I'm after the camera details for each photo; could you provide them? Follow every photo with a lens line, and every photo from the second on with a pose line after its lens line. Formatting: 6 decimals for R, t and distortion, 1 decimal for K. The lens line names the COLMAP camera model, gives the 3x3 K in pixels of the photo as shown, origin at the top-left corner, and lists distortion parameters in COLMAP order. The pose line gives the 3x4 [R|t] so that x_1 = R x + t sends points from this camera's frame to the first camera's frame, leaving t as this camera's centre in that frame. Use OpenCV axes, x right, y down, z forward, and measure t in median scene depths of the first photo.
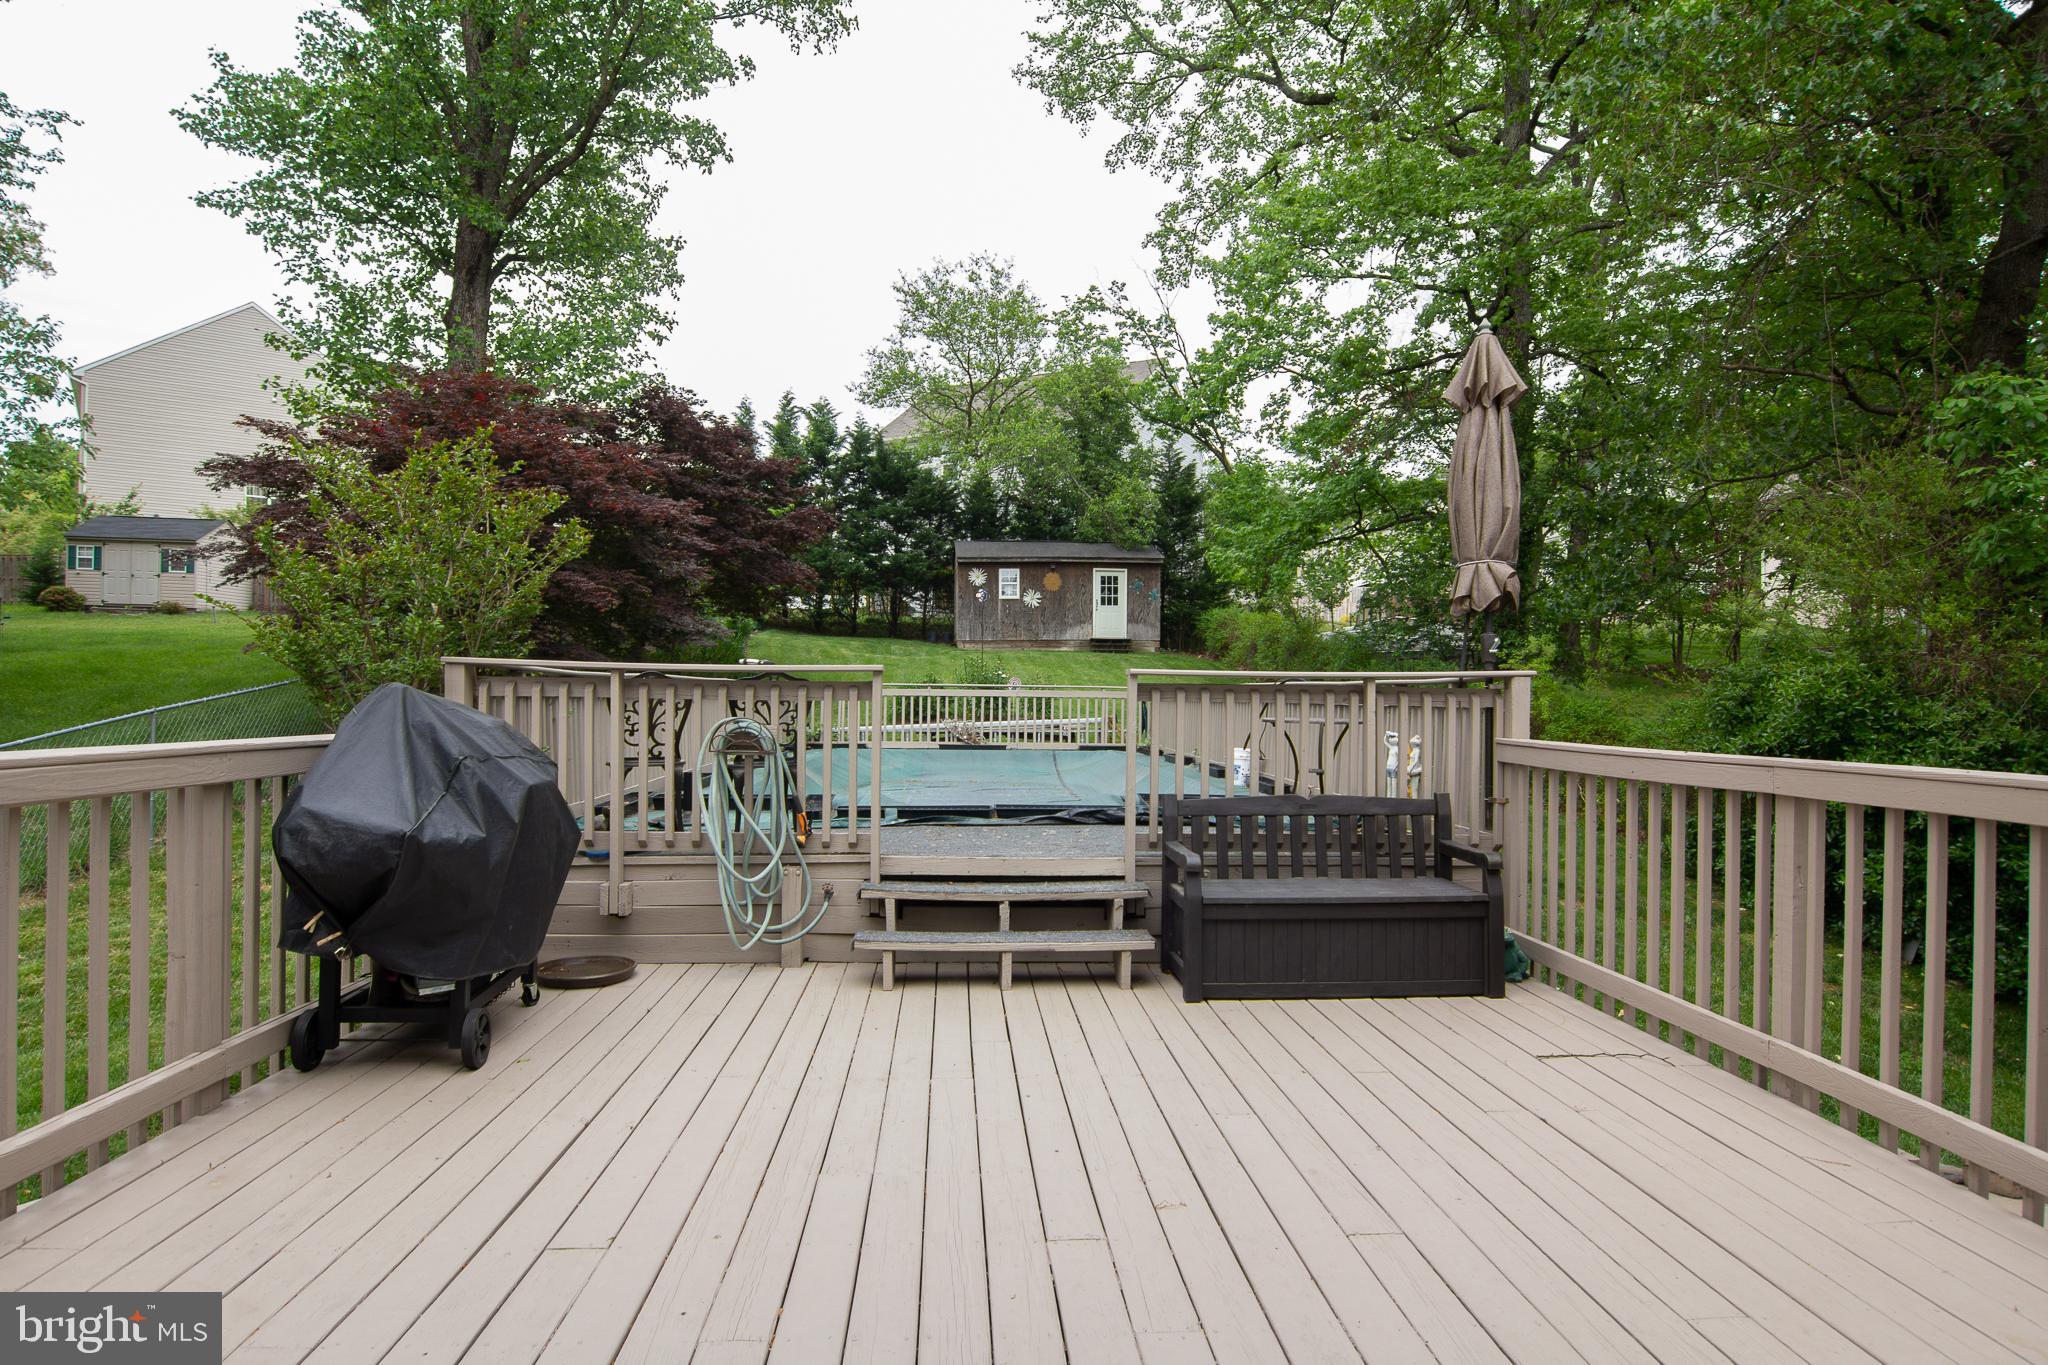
lens RADIAL K [[1212.8, 0, 1027.3], [0, 1212.8, 682.2], [0, 0, 1]] dist [-0.022792, -0.003607]
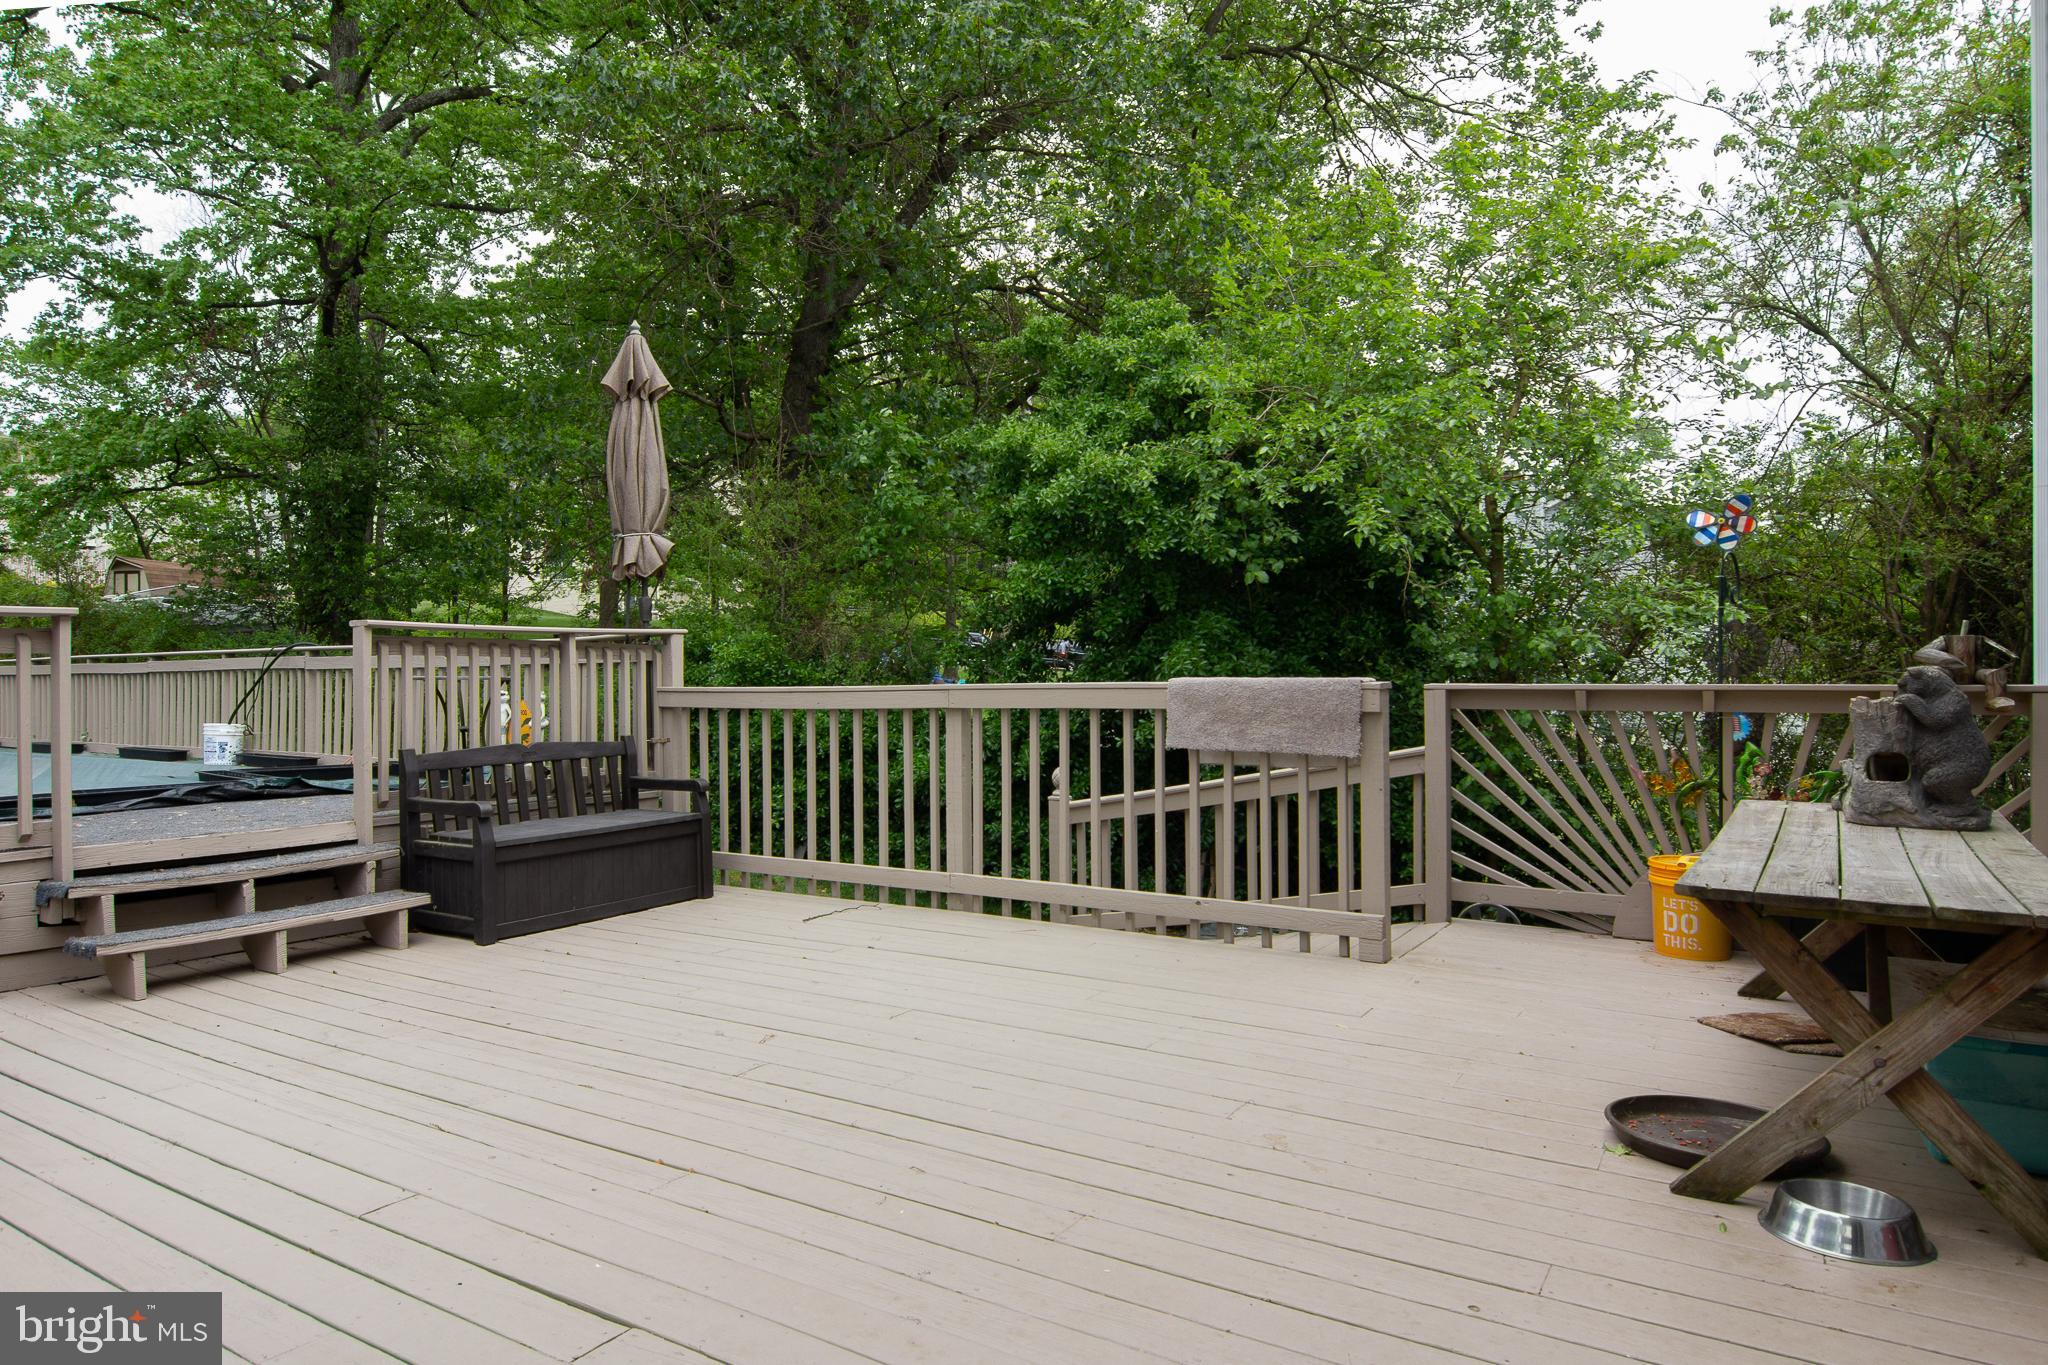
lens RADIAL K [[1212.8, 0, 1031.1], [0, 1212.8, 677.9], [0, 0, 1]] dist [-0.022792, -0.003607]
pose [[0.593669, -0.018888, 0.804488, -0.370984], [0.007298, 0.999810, 0.018088, 0.021062], [-0.804676, -0.004868, 0.593694, 0.019333]]
